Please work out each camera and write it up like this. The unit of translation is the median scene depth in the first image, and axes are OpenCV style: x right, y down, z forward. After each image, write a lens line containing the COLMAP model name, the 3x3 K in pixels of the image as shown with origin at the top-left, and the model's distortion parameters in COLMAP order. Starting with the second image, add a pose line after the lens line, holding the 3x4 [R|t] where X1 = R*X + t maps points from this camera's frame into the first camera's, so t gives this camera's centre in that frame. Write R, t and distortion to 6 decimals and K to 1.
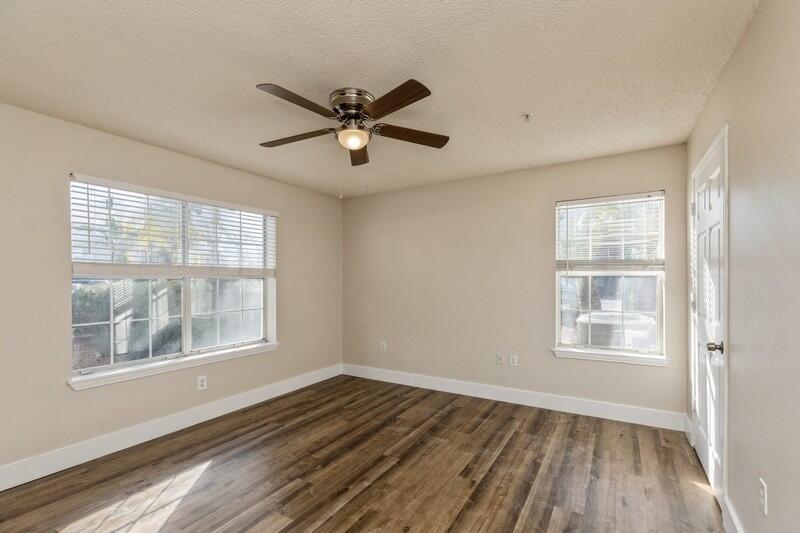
lens RADIAL K [[363.1, 0, 397.8], [0, 363.1, 280.7], [0, 0, 1]] dist [0.012551, -0.001321]
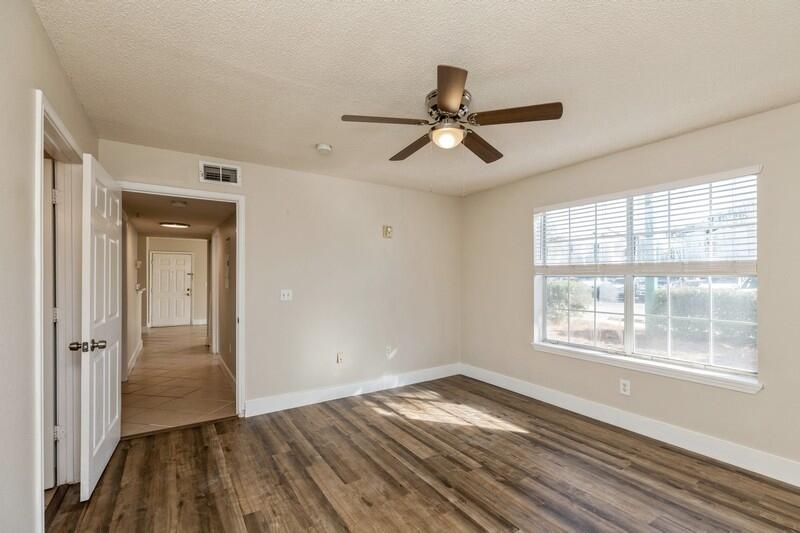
lens RADIAL K [[363.1, 0, 407.6], [0, 363.1, 272.6], [0, 0, 1]] dist [0.012551, -0.001321]
pose [[-0.420780, -0.007271, -0.907134, 0.586911], [-0.000928, 0.999971, -0.007584, -0.008185], [0.907162, -0.002350, -0.420774, 0.939040]]
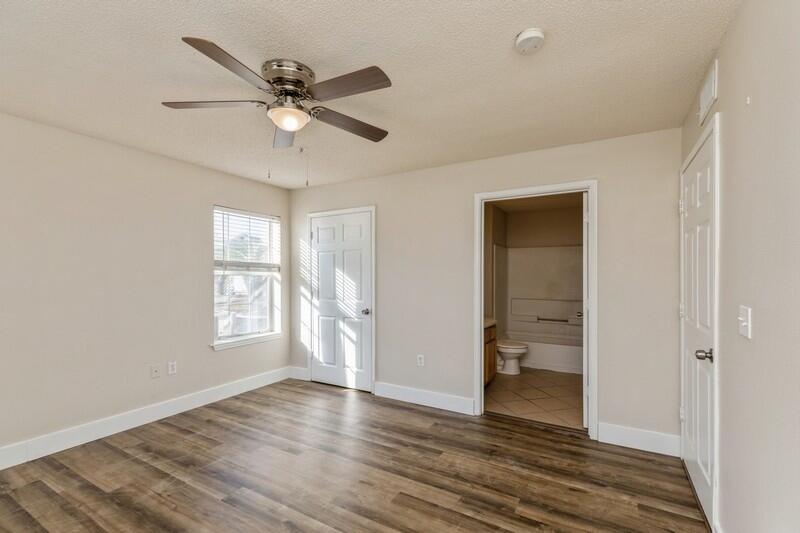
lens RADIAL K [[363.1, 0, 406.2], [0, 363.1, 273.2], [0, 0, 1]] dist [0.012551, -0.001321]
pose [[-0.027440, 0.013790, 0.999528, -0.722349], [0.004149, 0.999898, -0.013681, -0.000991], [-0.999615, 0.003771, -0.027494, 0.527471]]
